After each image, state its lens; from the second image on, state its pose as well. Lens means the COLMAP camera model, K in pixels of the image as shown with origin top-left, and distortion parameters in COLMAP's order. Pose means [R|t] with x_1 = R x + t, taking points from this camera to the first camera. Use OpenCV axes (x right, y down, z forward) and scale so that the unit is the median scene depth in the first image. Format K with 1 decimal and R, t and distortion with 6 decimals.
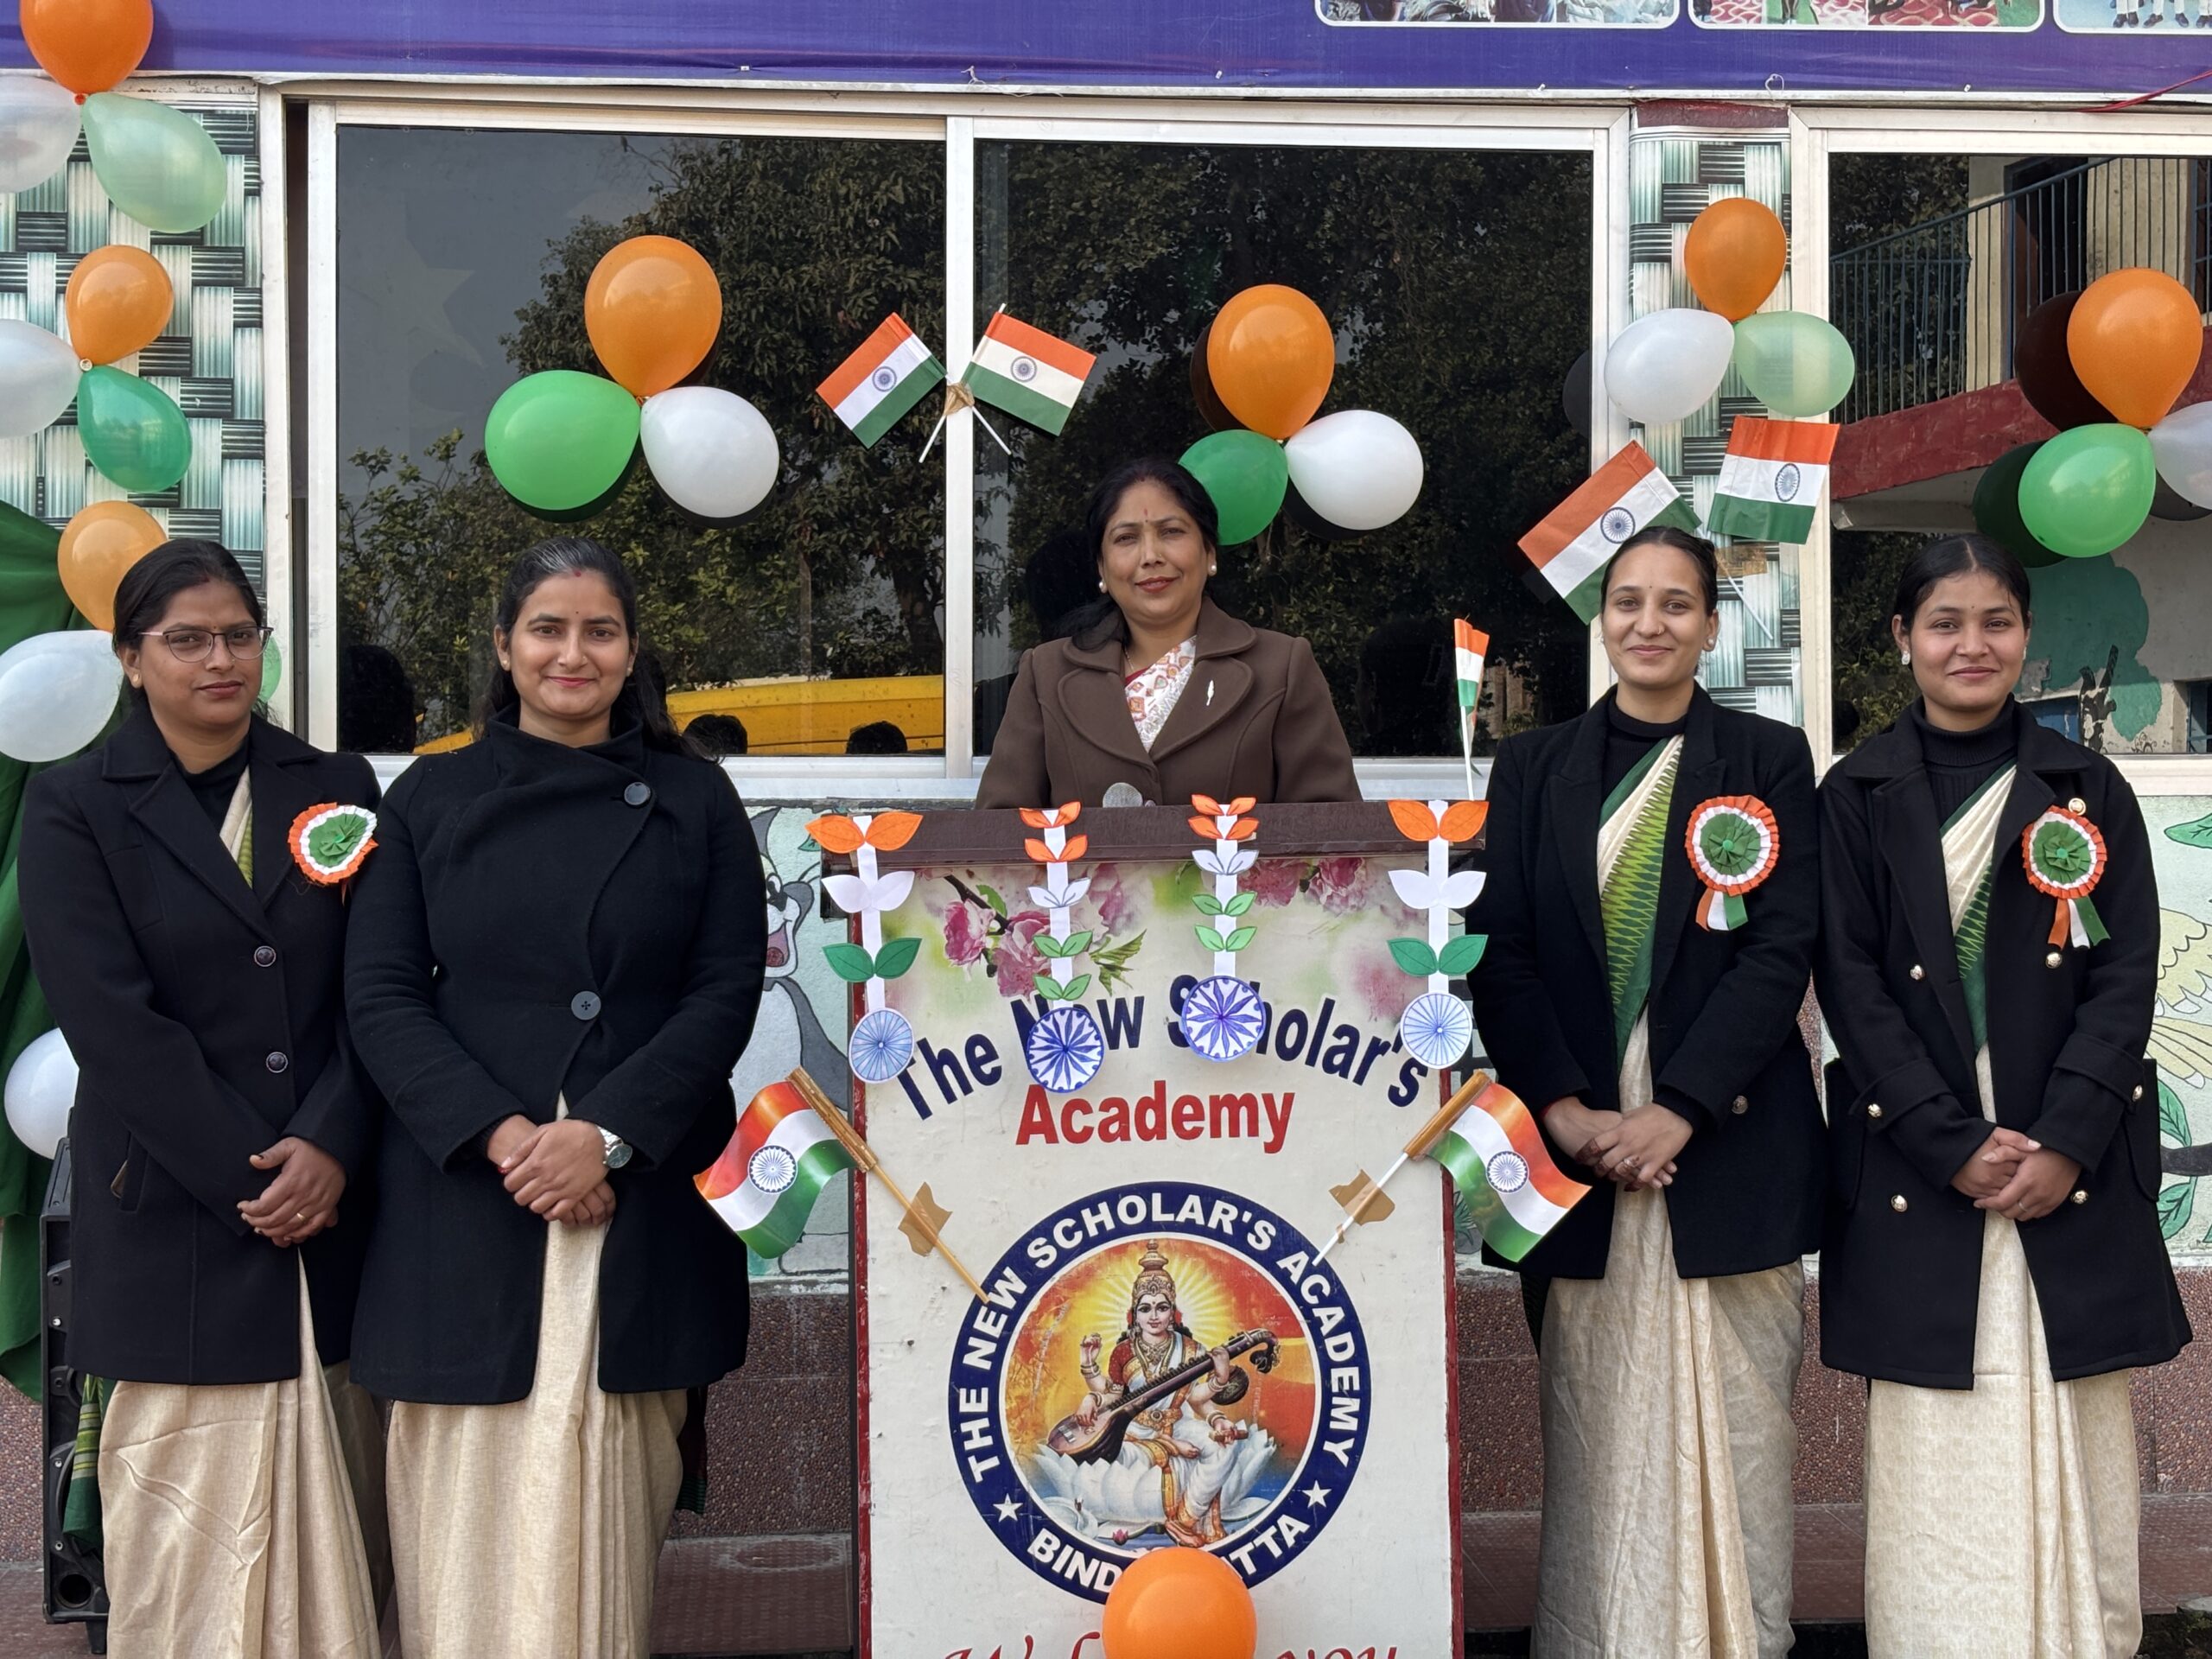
lens RADIAL K [[3336.0, 0, 1103.9], [0, 3336.0, 806.8], [0, 0, 1]] dist [0.116459, 0.000000]
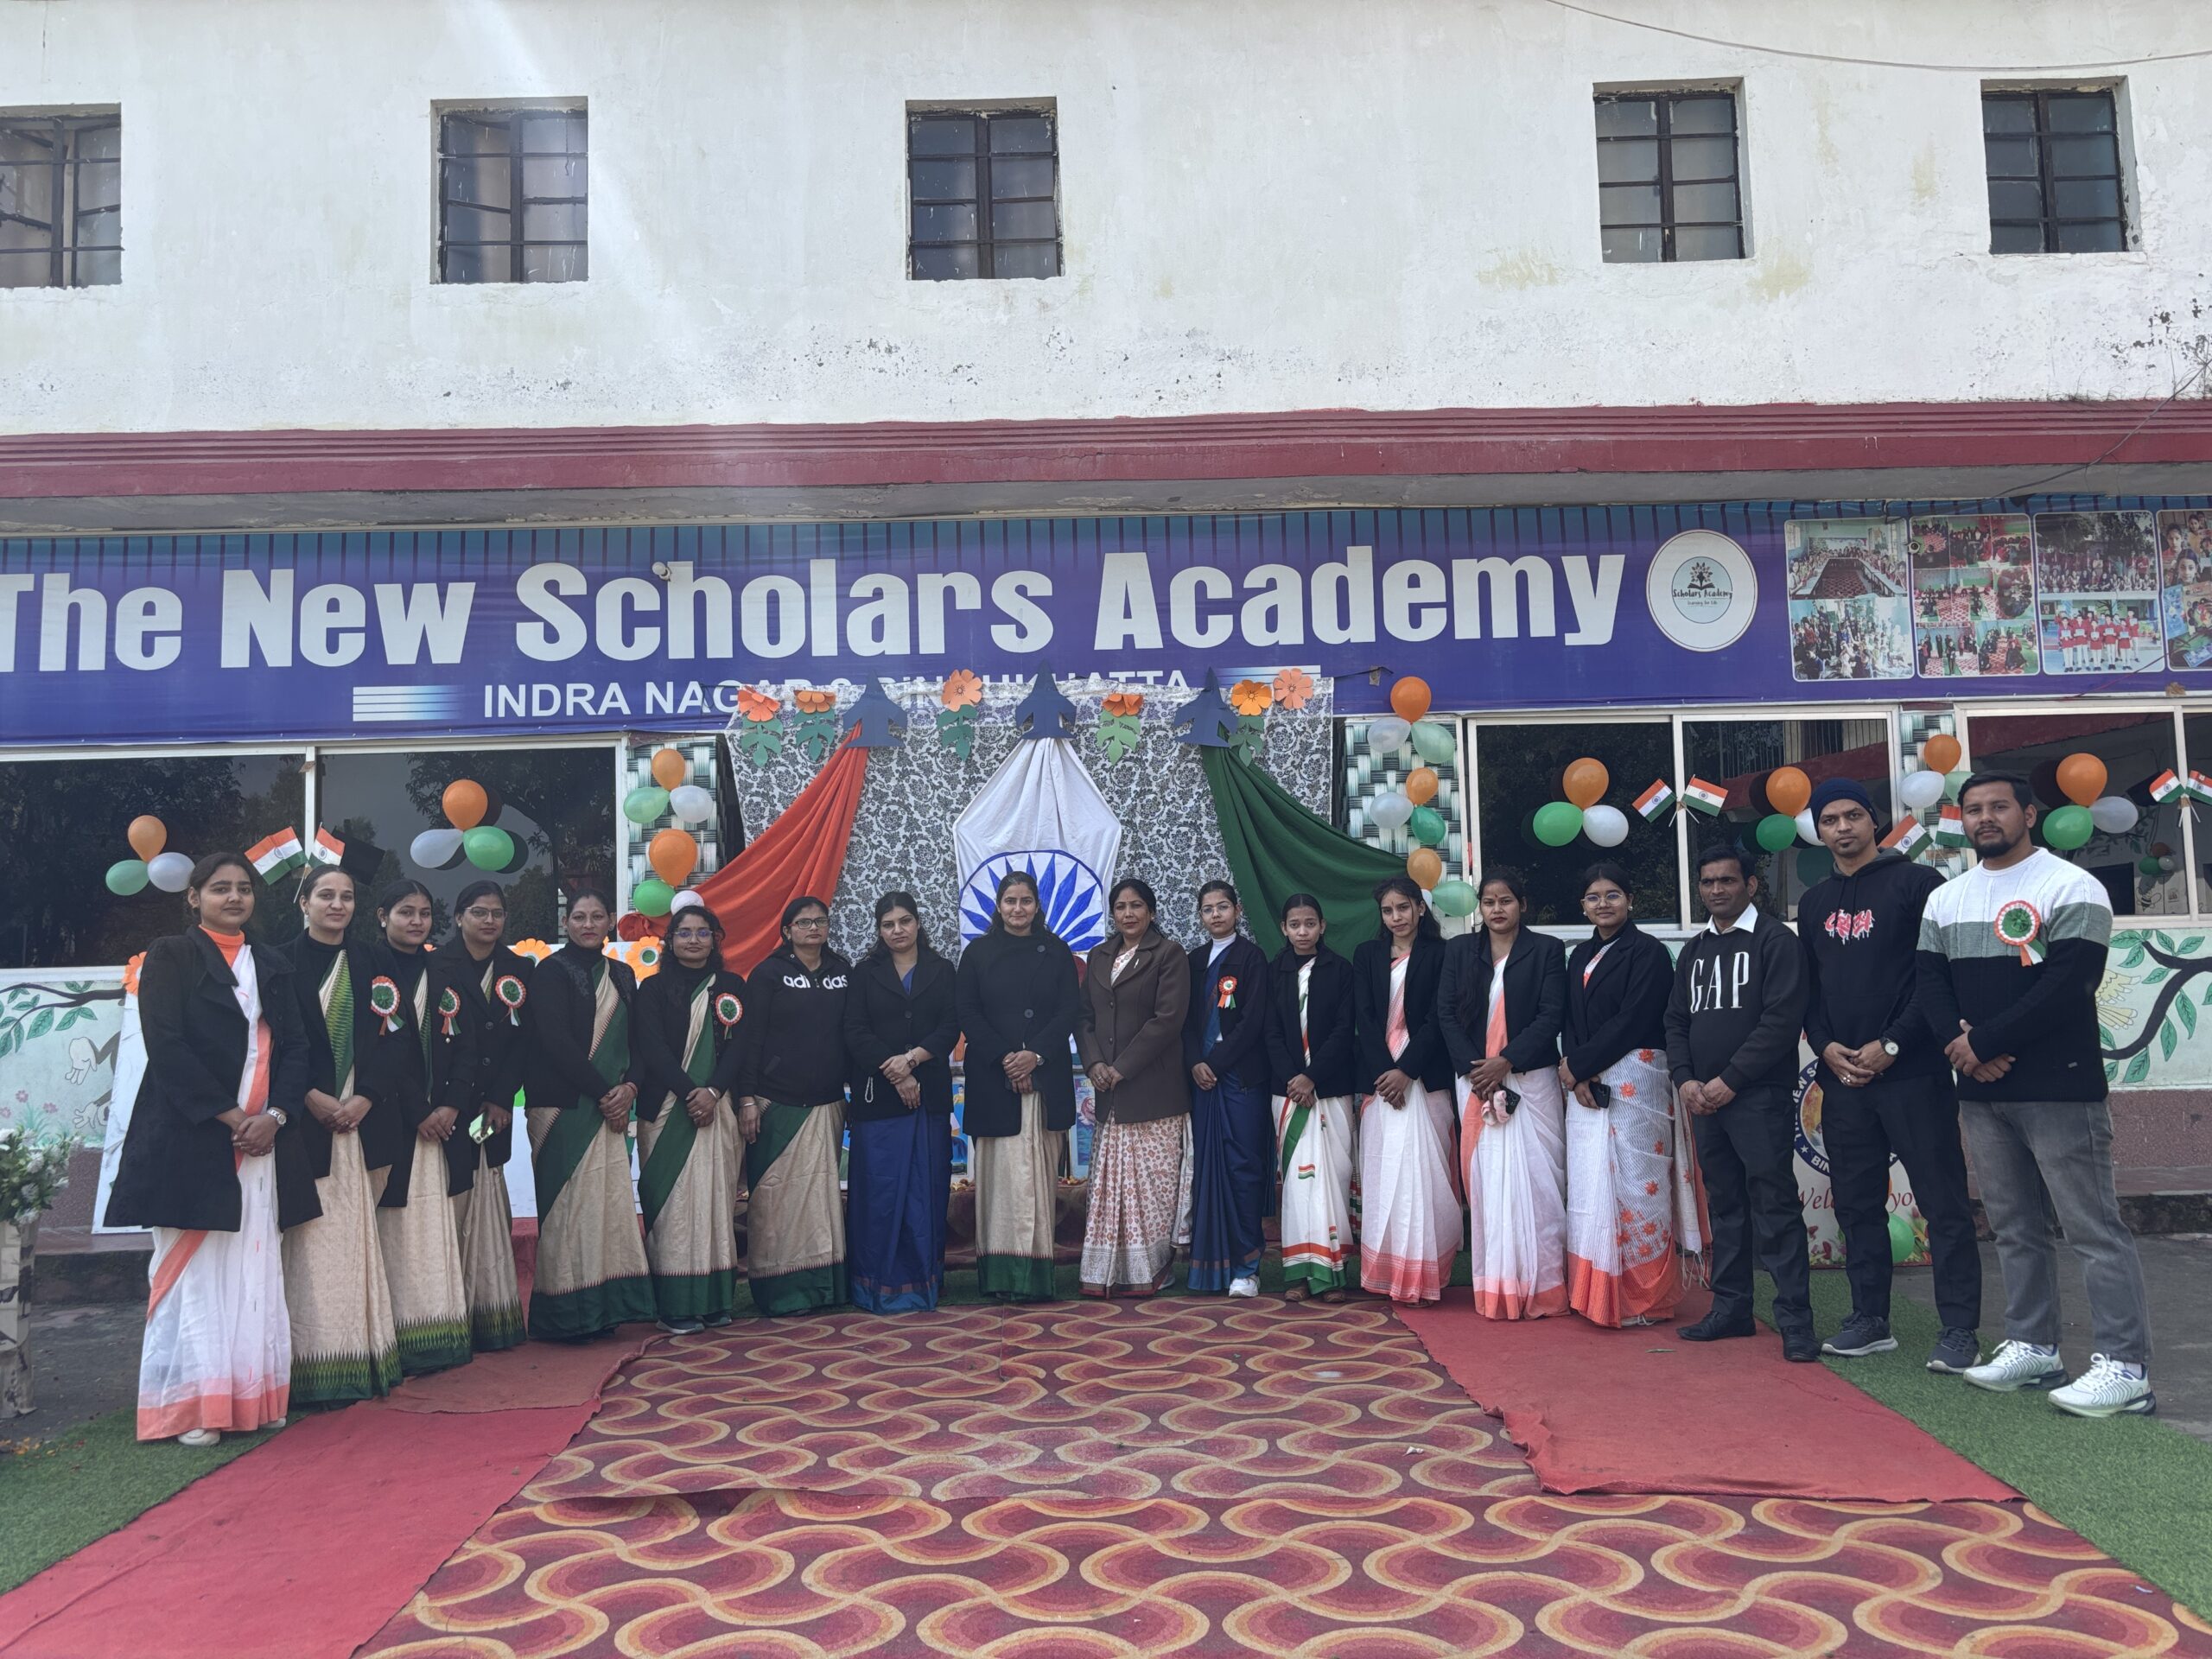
lens RADIAL K [[1675.3, 0, 1096.2], [0, 1675.3, 829.2], [0, 0, 1]] dist [0.068447, -0.063738]
pose [[0.996422, -0.023572, -0.081161, -0.462743], [0.017871, 0.997368, -0.070268, -0.002157], [0.082604, 0.068566, 0.994221, -0.593048]]
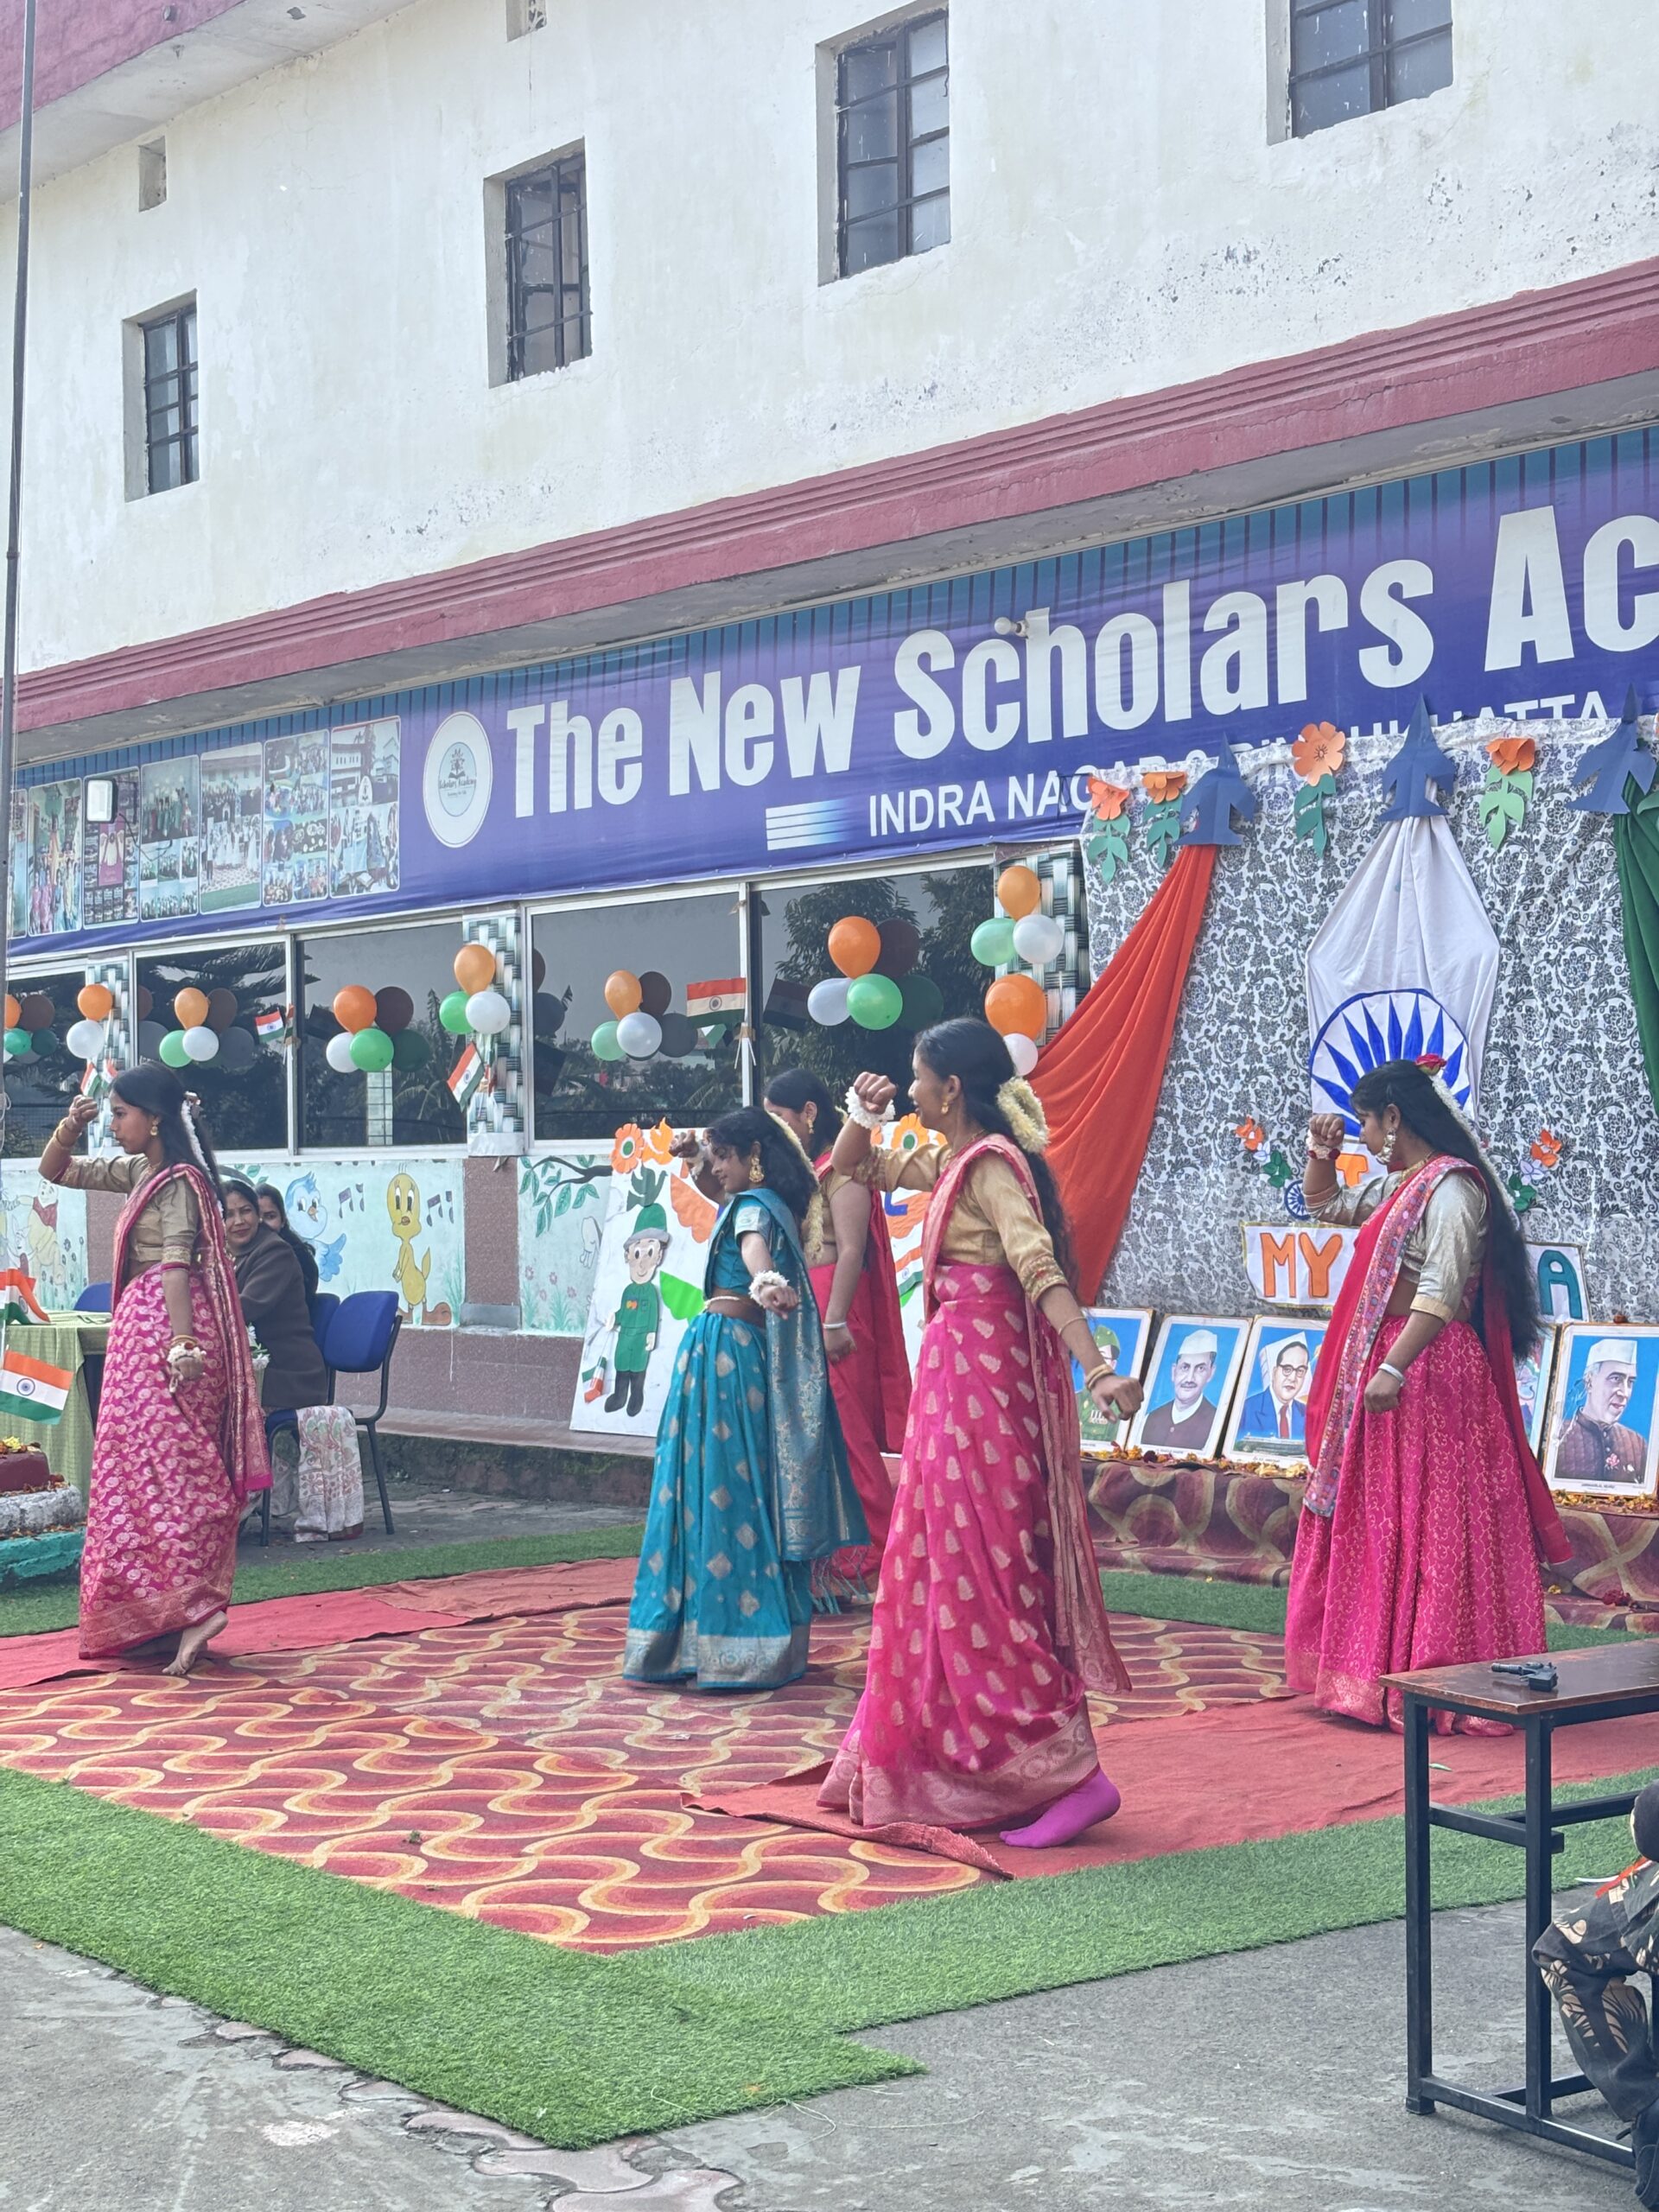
lens RADIAL K [[3336.0, 0, 774.3], [0, 3336.0, 1060.8], [0, 0, 1]] dist [0.116459, 0.000000]
pose [[0.549881, -0.021670, -0.834962, 0.863333], [0.014907, 0.999759, -0.016130, -0.021161], [0.835110, -0.003577, 0.550071, -0.506910]]
